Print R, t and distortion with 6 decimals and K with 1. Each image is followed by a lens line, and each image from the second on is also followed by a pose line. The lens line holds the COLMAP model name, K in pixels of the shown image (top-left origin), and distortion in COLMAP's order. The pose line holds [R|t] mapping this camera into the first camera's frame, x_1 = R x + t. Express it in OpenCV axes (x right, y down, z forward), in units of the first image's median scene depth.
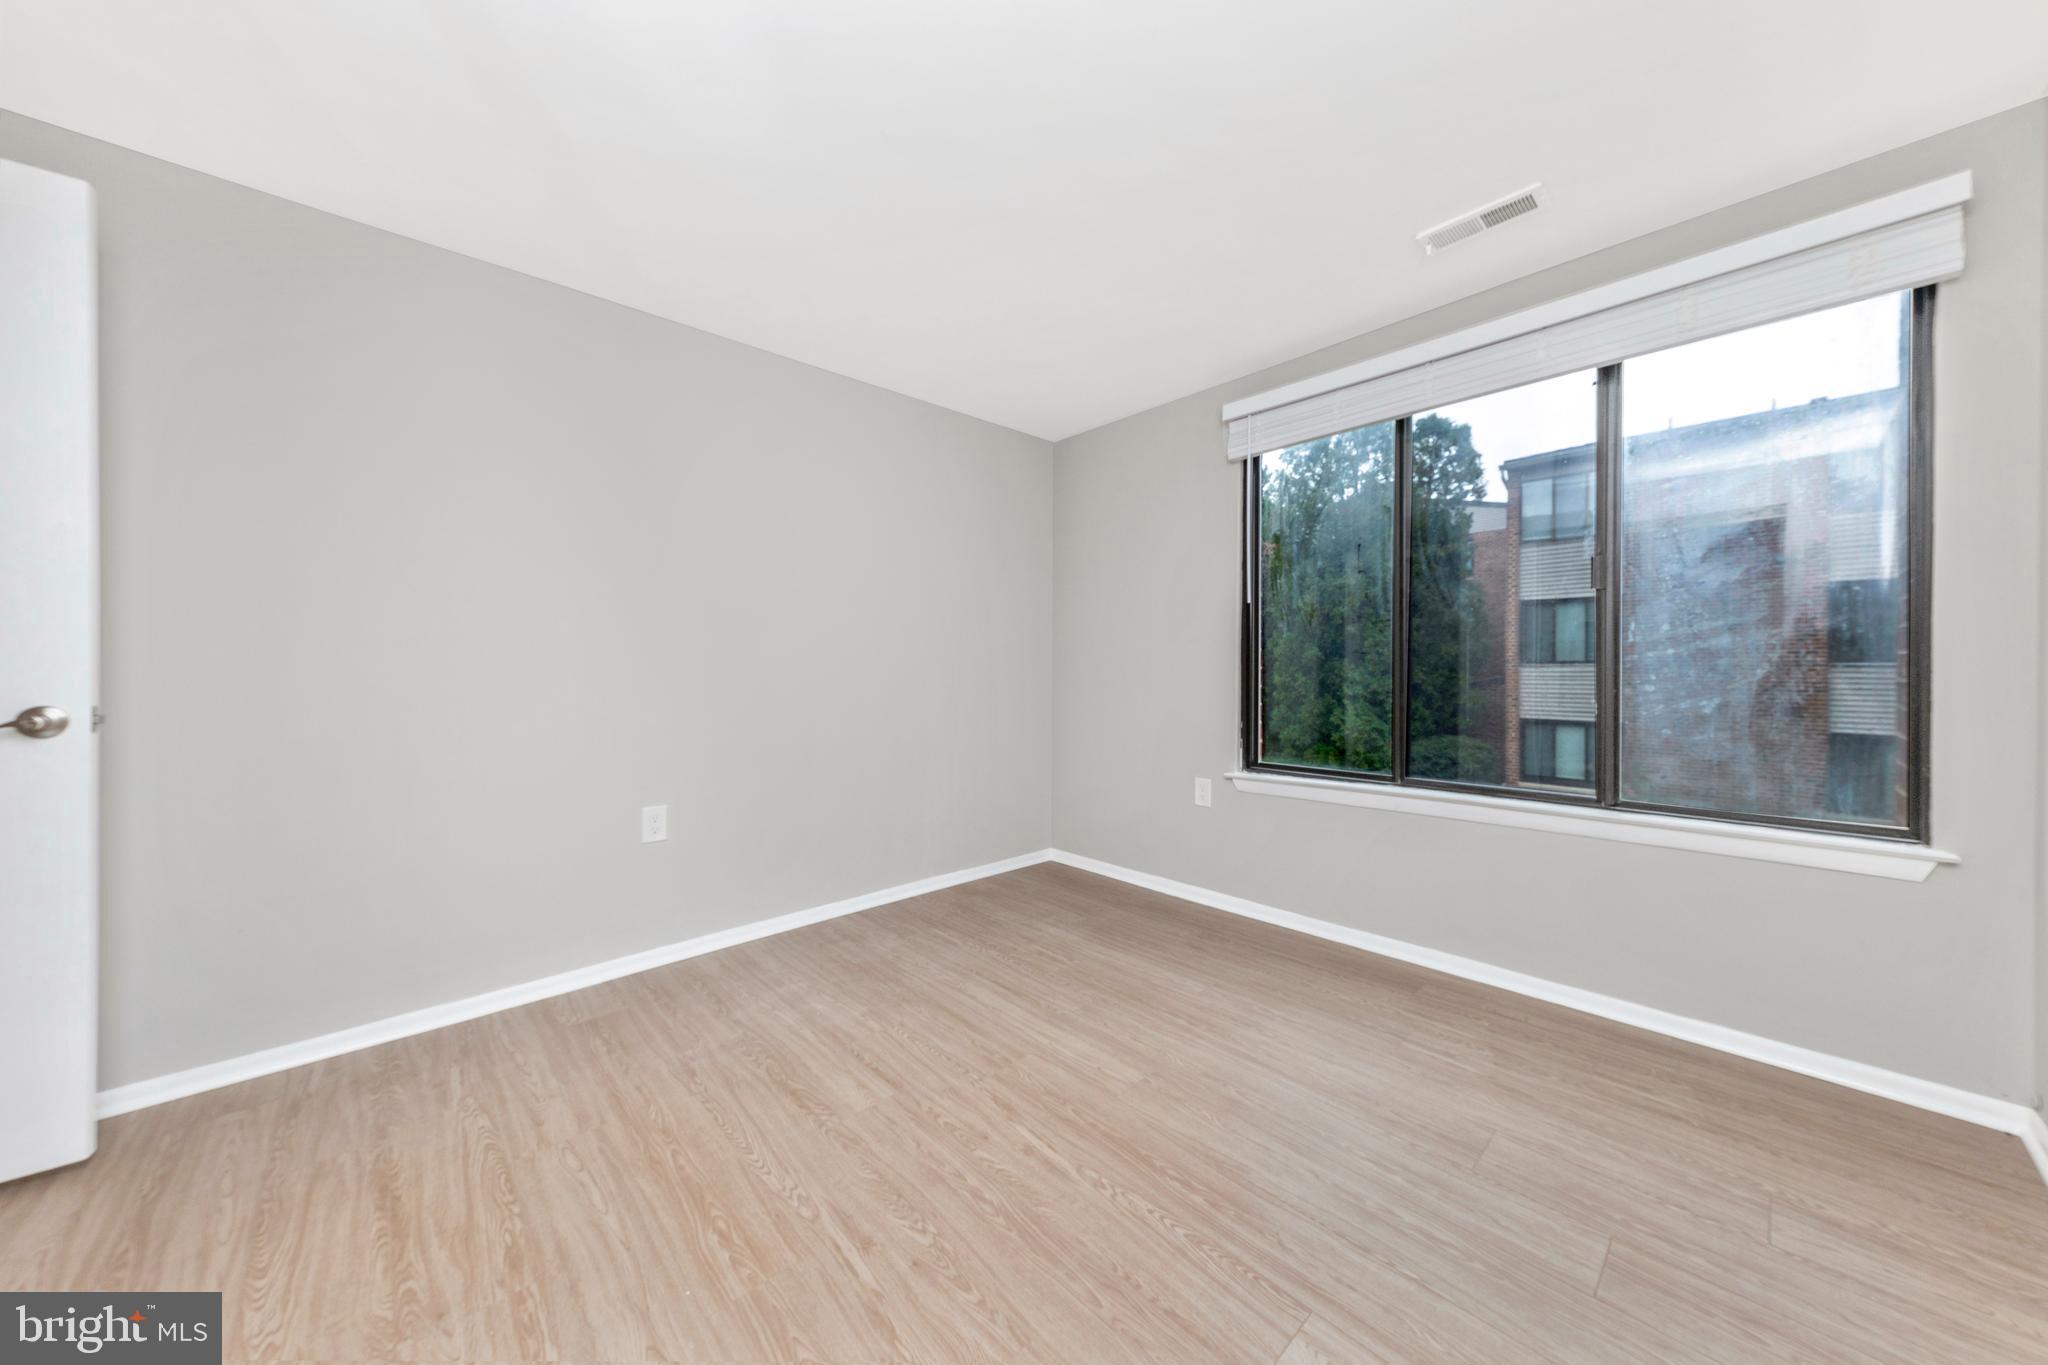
lens RADIAL K [[718.4, 0, 1047.0], [0, 718.4, 669.1], [0, 0, 1]] dist [0.019024, -0.006994]
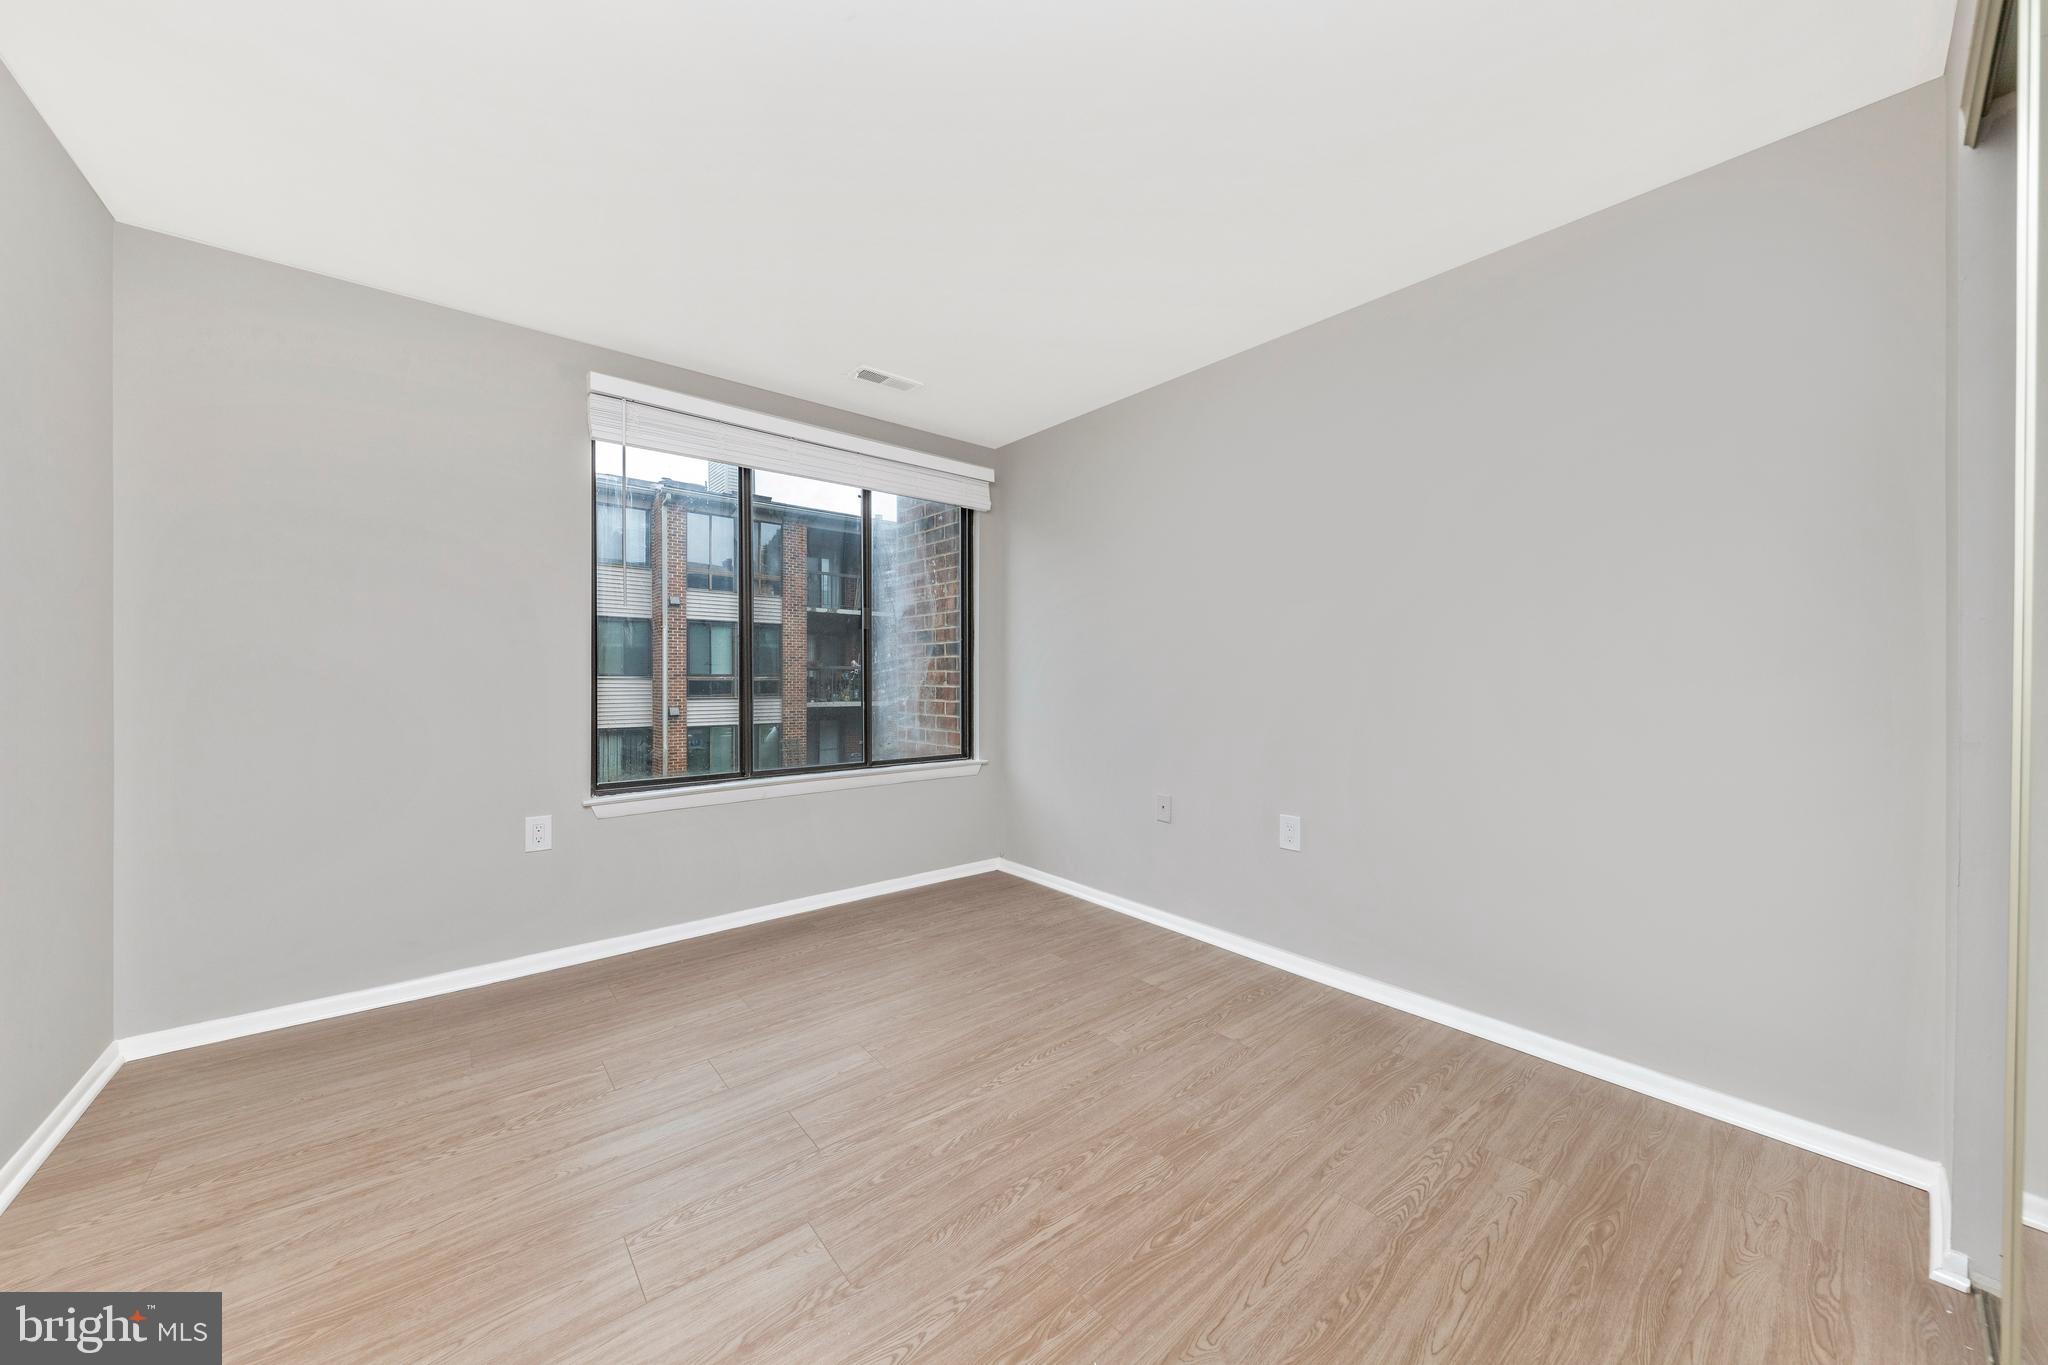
lens RADIAL K [[721.2, 0, 1028.0], [0, 721.2, 678.5], [0, 0, 1]] dist [0.012334, -0.007212]
pose [[0.028523, 0.002012, 0.999591, -0.988512], [-0.001636, 0.999997, -0.001966, -0.000923], [-0.999592, -0.001580, 0.028527, 0.744439]]
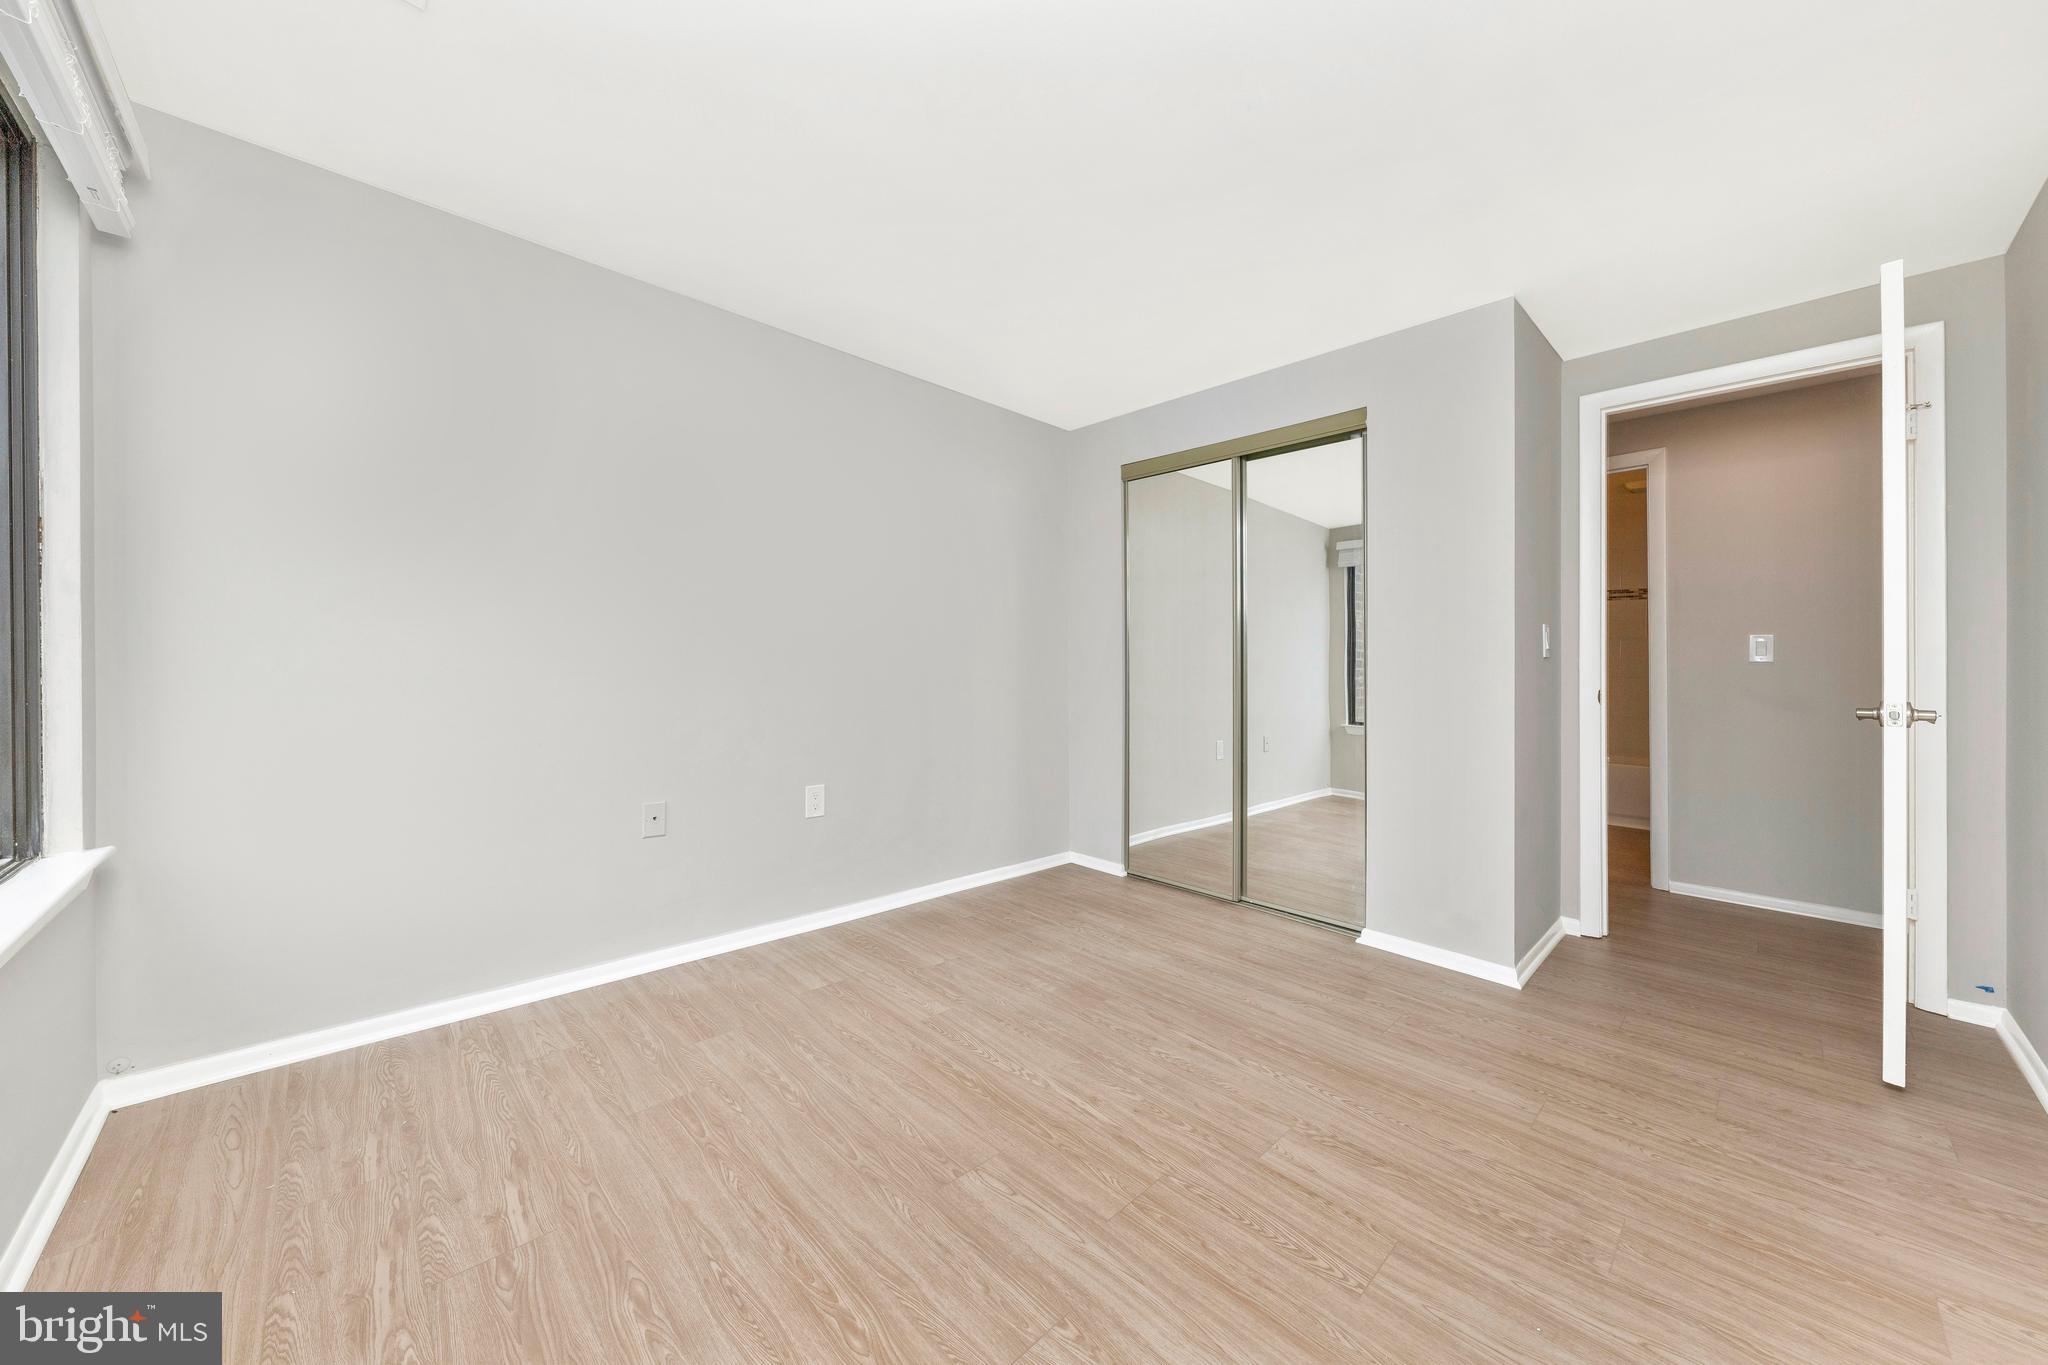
lens RADIAL K [[667.1, 0, 1077.5], [0, 667.1, 674.3], [0, 0, 1]] dist [0.006591, -0.005507]
pose [[-0.998573, -0.011844, -0.052074, 0.051585], [-0.012418, 0.999866, 0.010705, 0.011372], [0.051940, 0.011336, -0.998586, 1.773211]]
